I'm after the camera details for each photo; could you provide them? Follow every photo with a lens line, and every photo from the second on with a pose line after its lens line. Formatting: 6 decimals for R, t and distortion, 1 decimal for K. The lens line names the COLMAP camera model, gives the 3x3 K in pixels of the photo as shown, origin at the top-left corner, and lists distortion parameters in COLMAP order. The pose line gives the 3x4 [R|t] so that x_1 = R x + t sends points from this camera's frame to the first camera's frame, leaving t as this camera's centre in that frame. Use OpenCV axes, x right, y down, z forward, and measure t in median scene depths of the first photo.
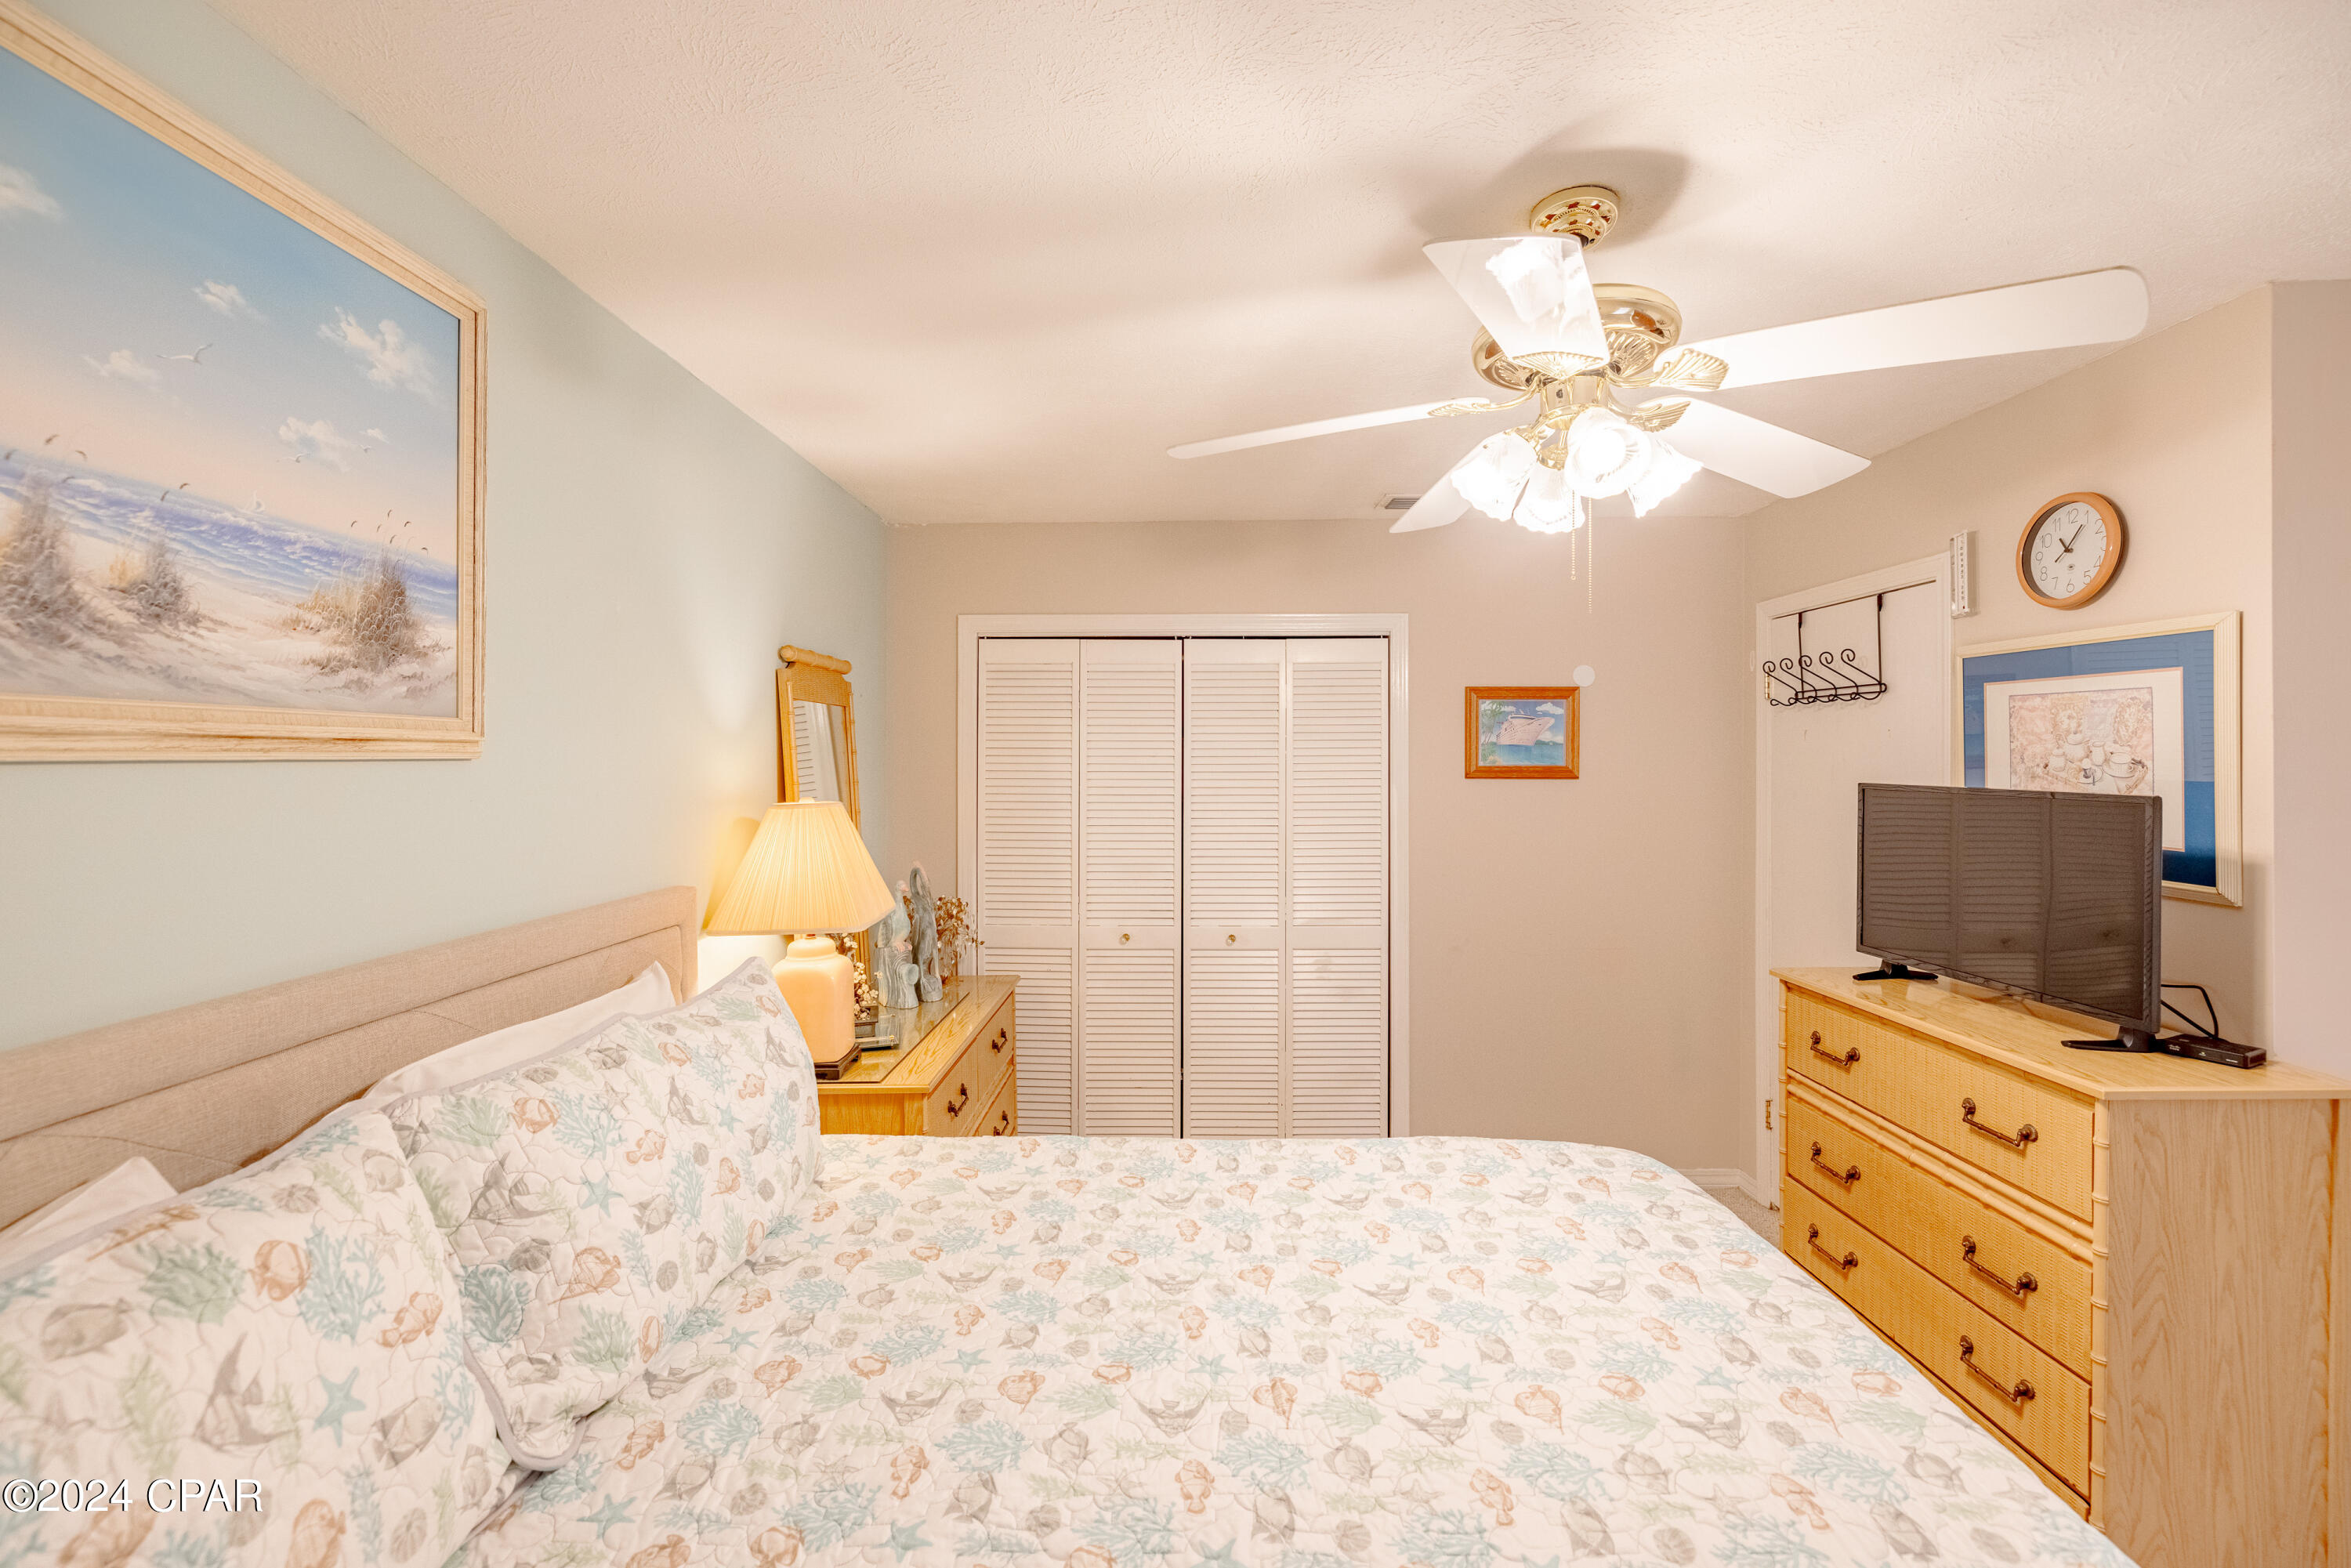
lens RADIAL K [[981.2, 0, 1178.2], [0, 981.2, 766.1], [0, 0, 1]] dist [-0.014430, 0.000579]
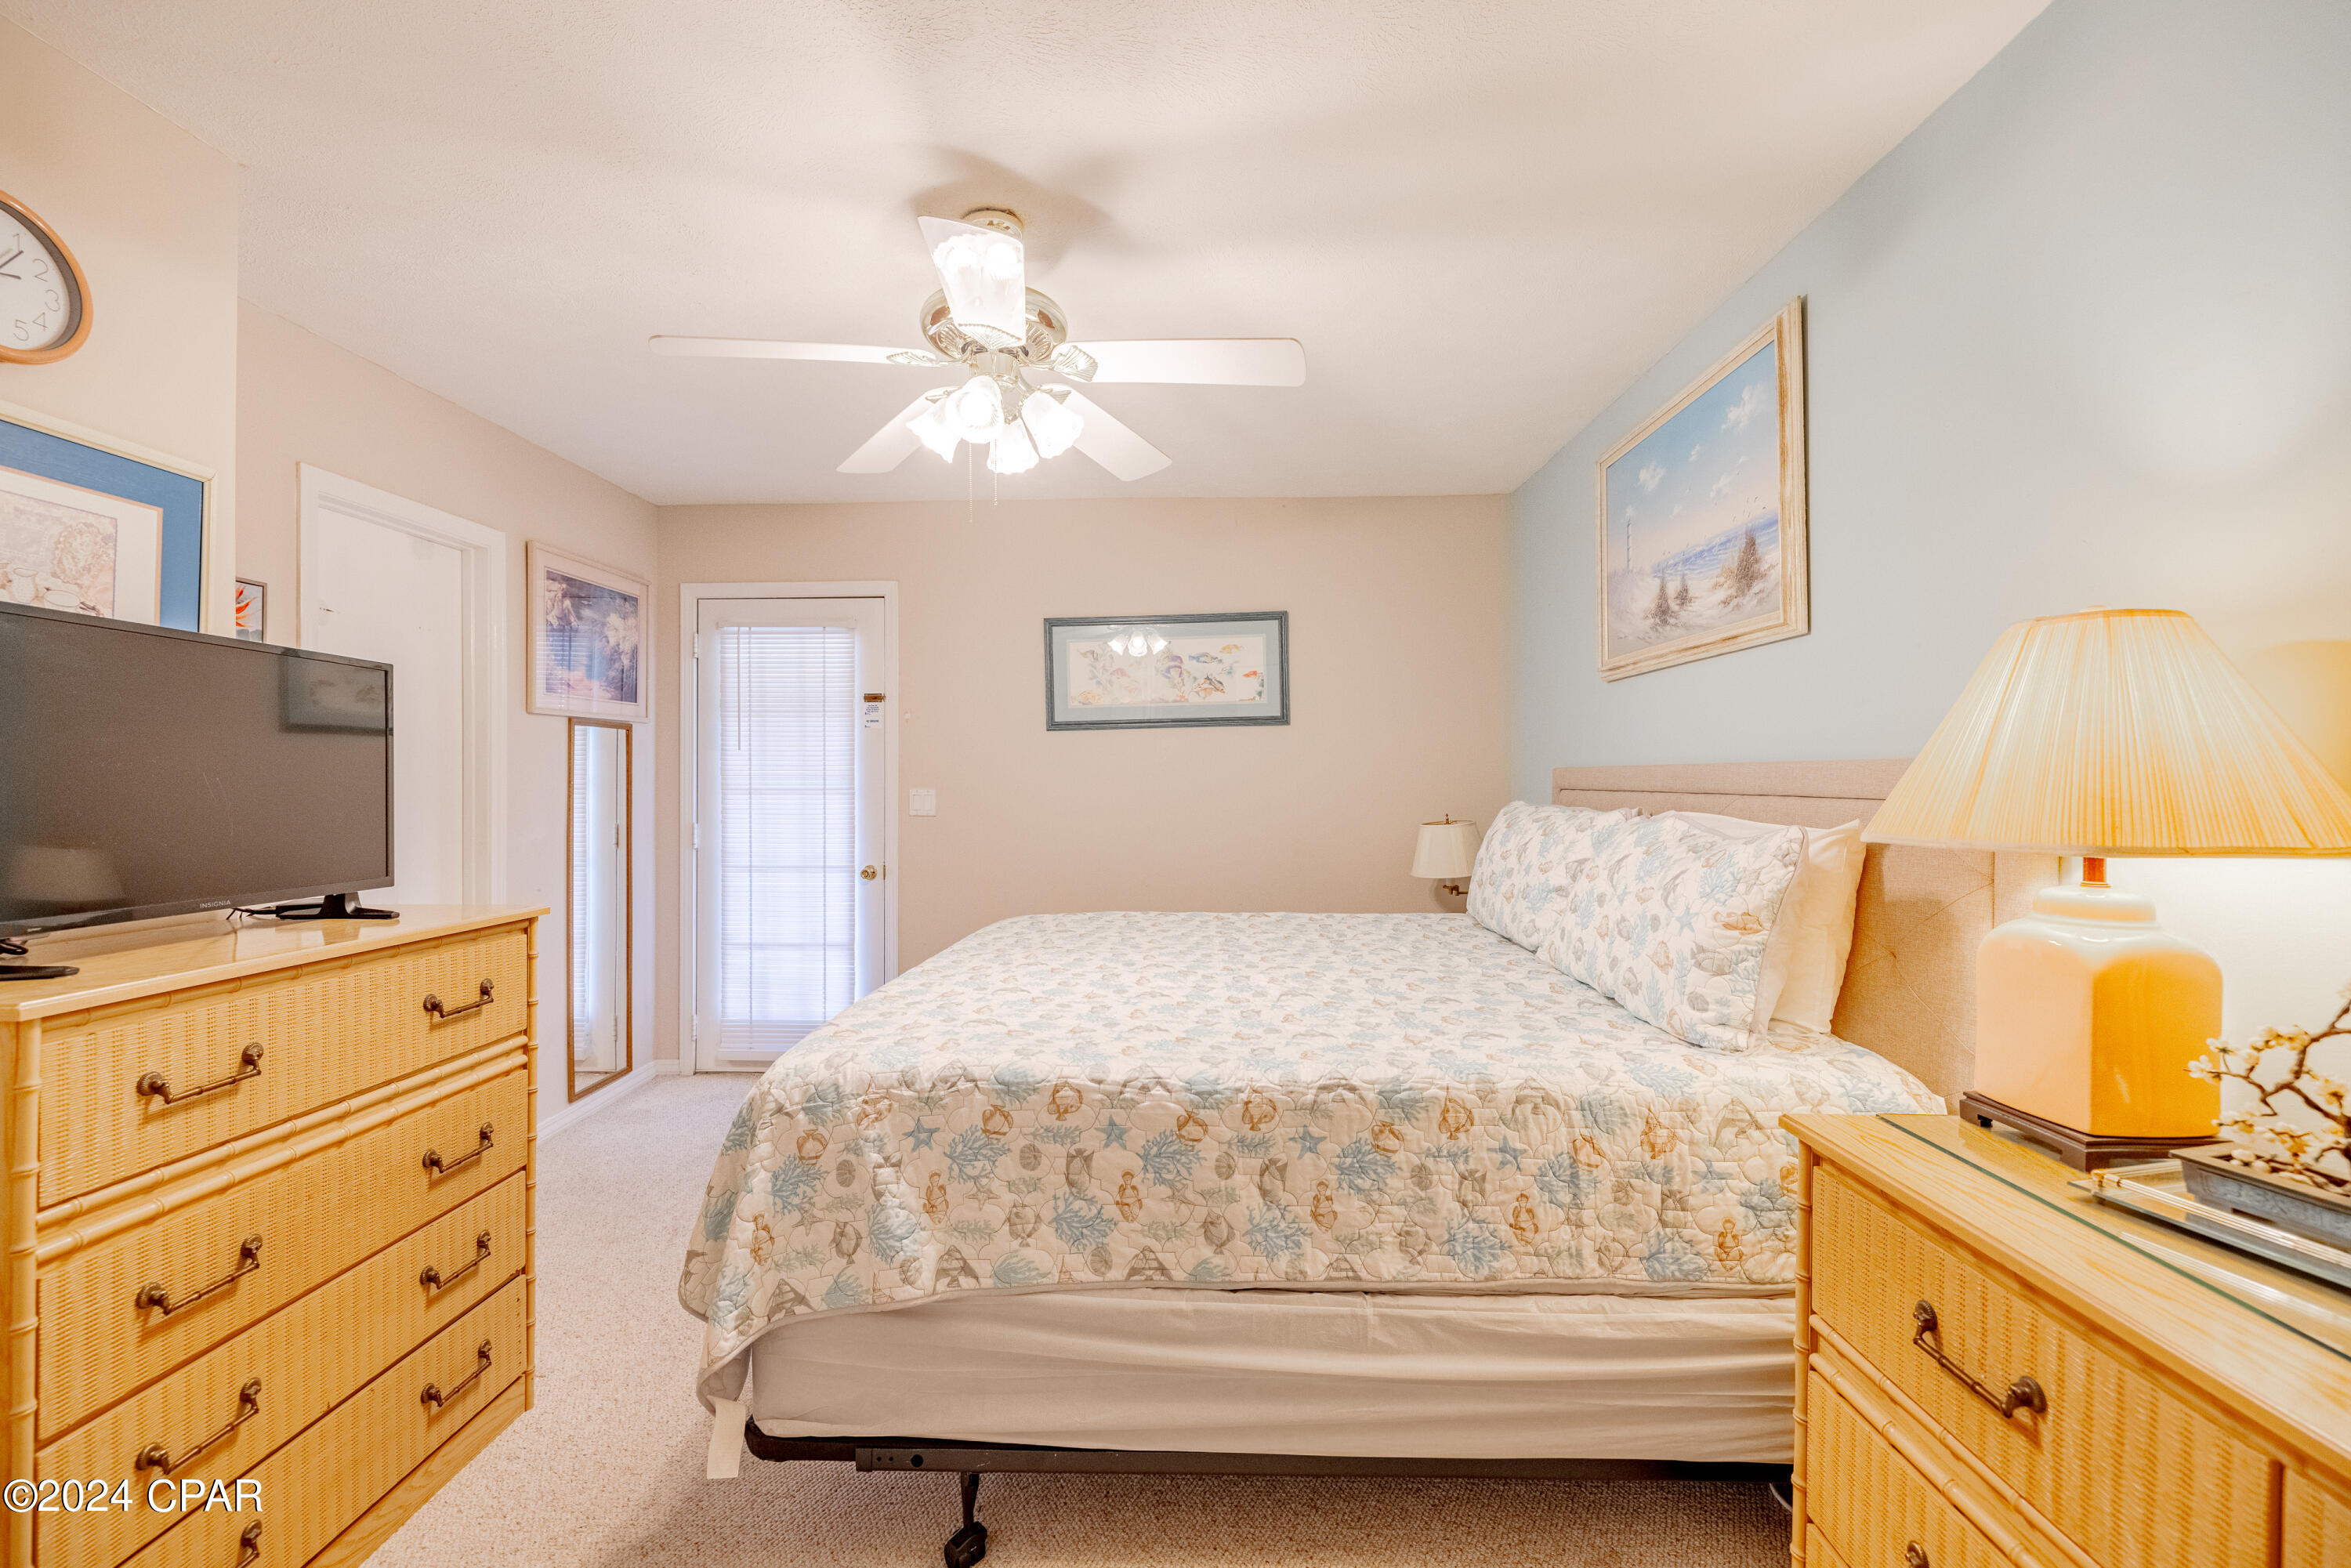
lens RADIAL K [[981.2, 0, 1176.1], [0, 981.2, 780.9], [0, 0, 1]] dist [-0.014430, 0.000579]
pose [[-0.999941, 0.006892, 0.008360, 0.180339], [0.006978, 0.999922, 0.010379, 0.212554], [-0.008287, 0.010437, -0.999911, 2.825168]]
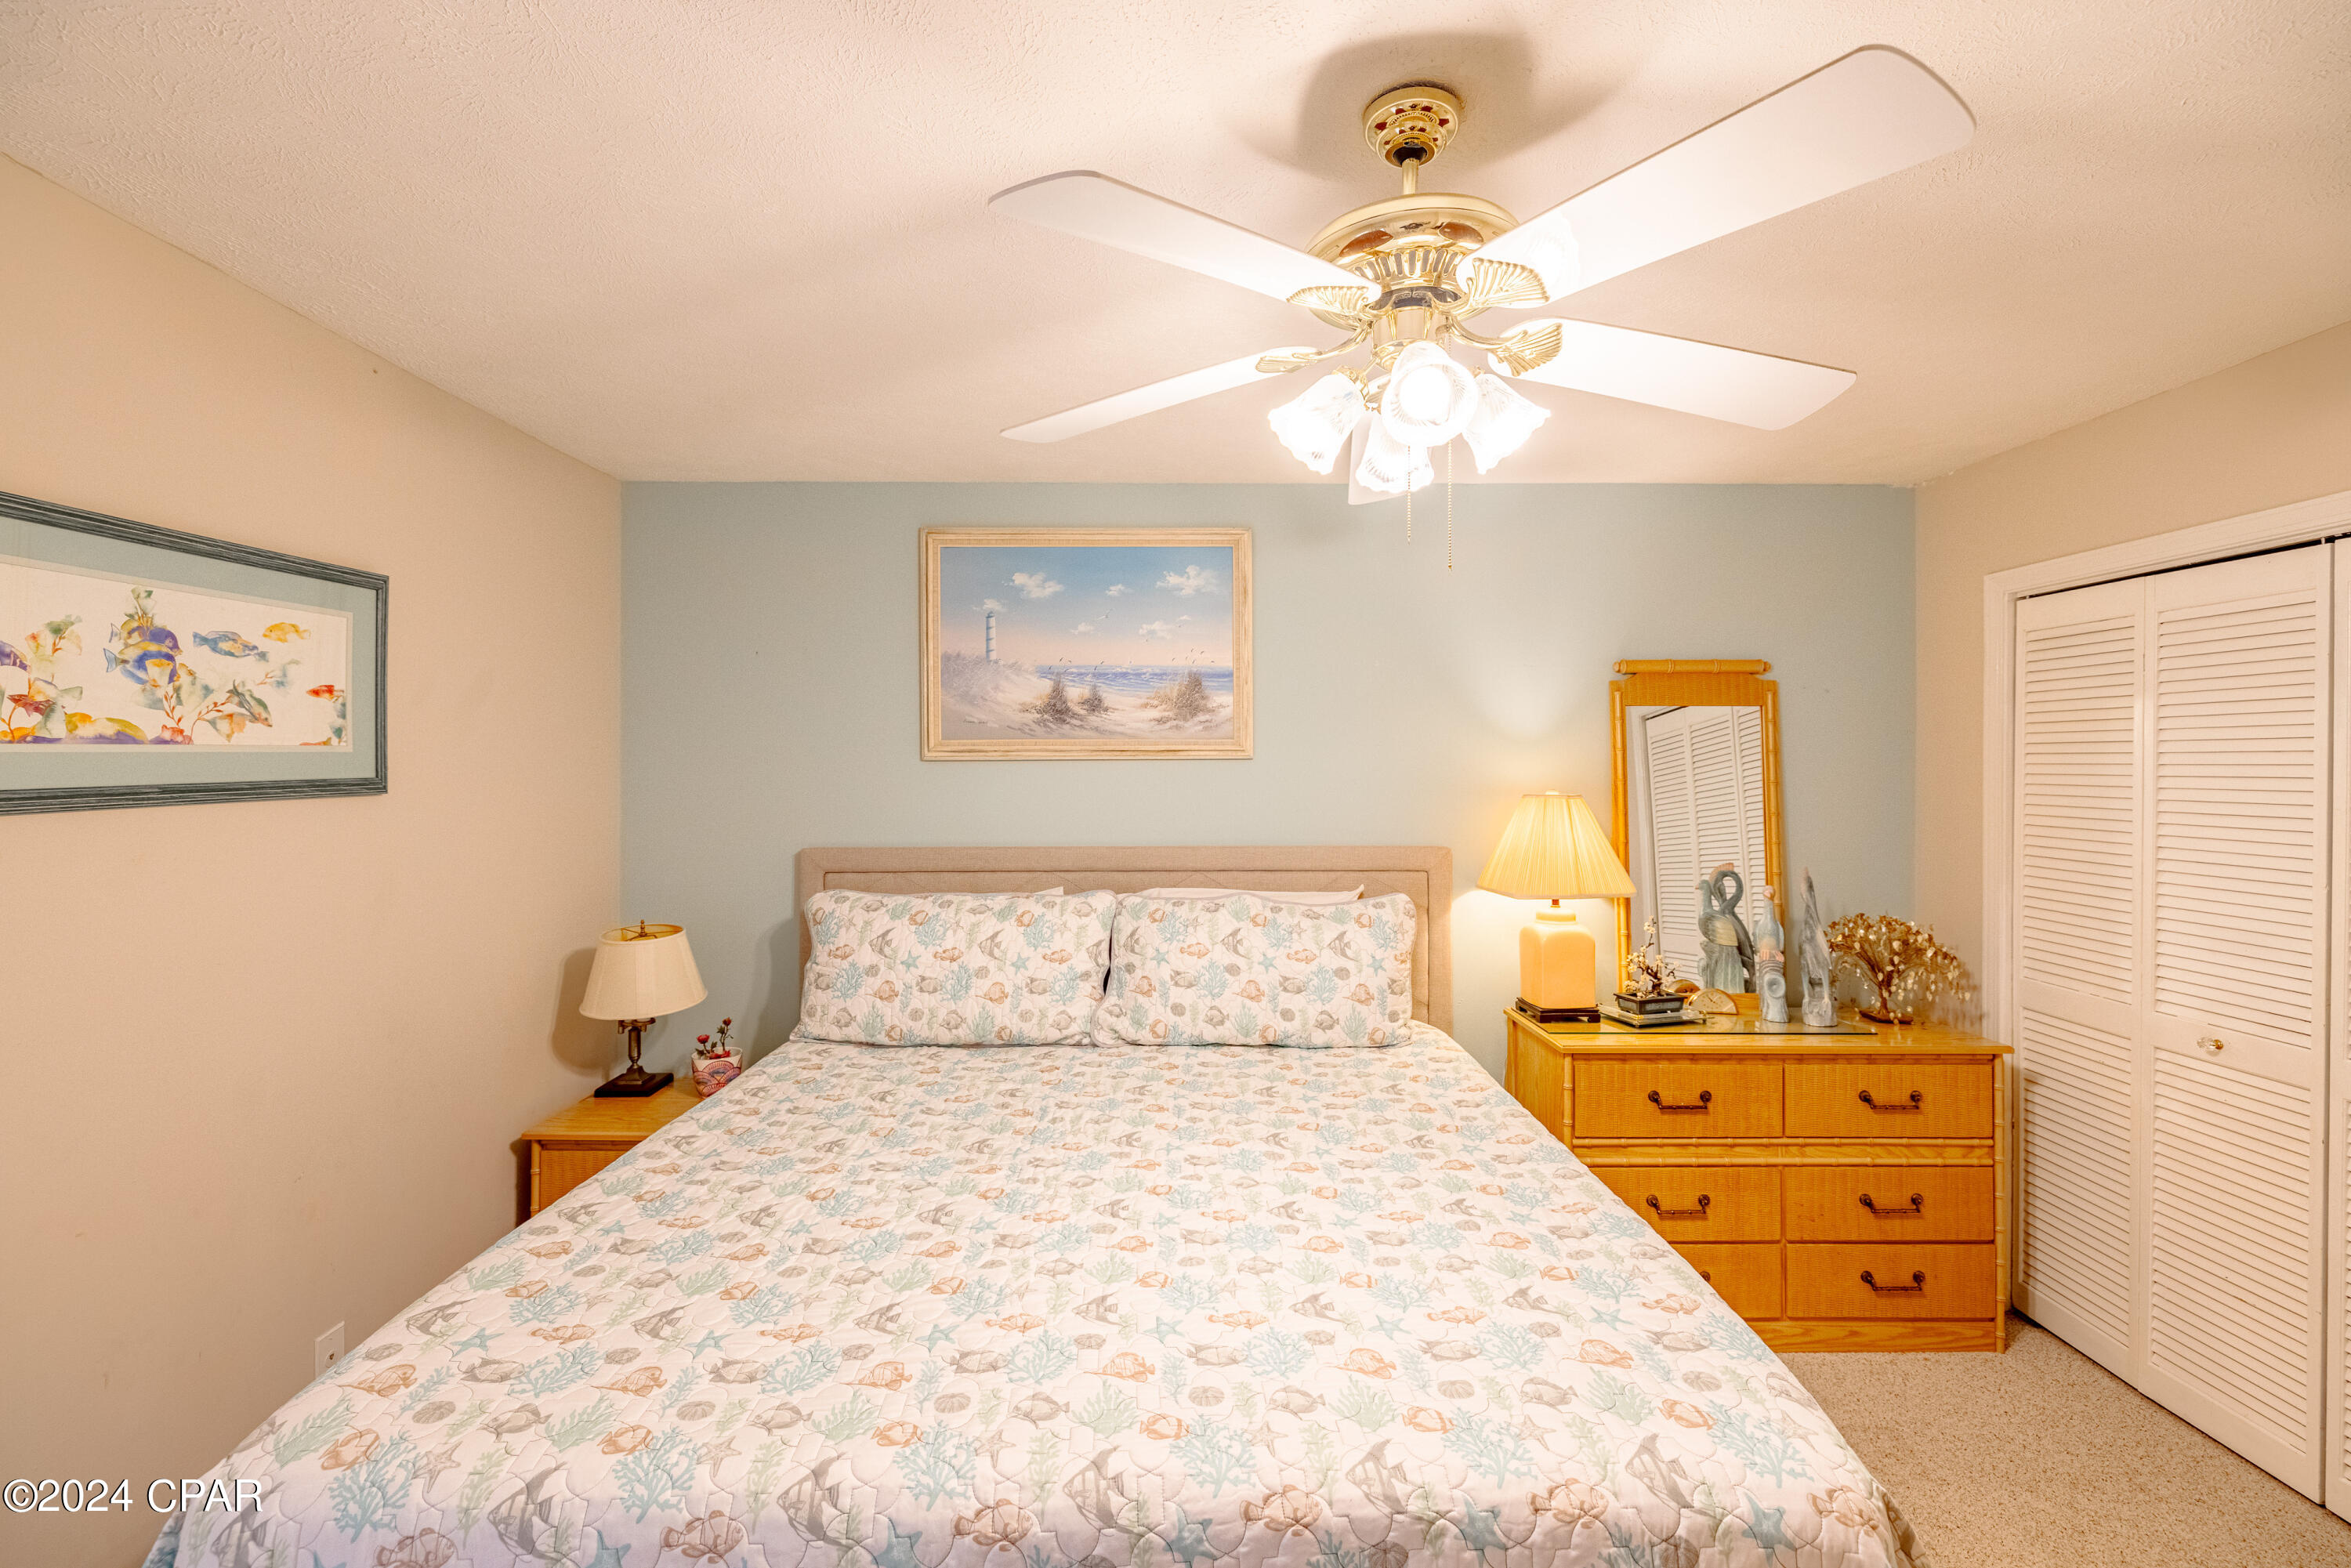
lens RADIAL K [[981.2, 0, 1174.4], [0, 981.2, 773.0], [0, 0, 1]] dist [-0.014430, 0.000579]
pose [[0.033446, 0.006421, -0.999420, 1.535586], [-0.005952, 0.999963, 0.006225, 0.012180], [0.999423, 0.005741, 0.033483, 0.919823]]
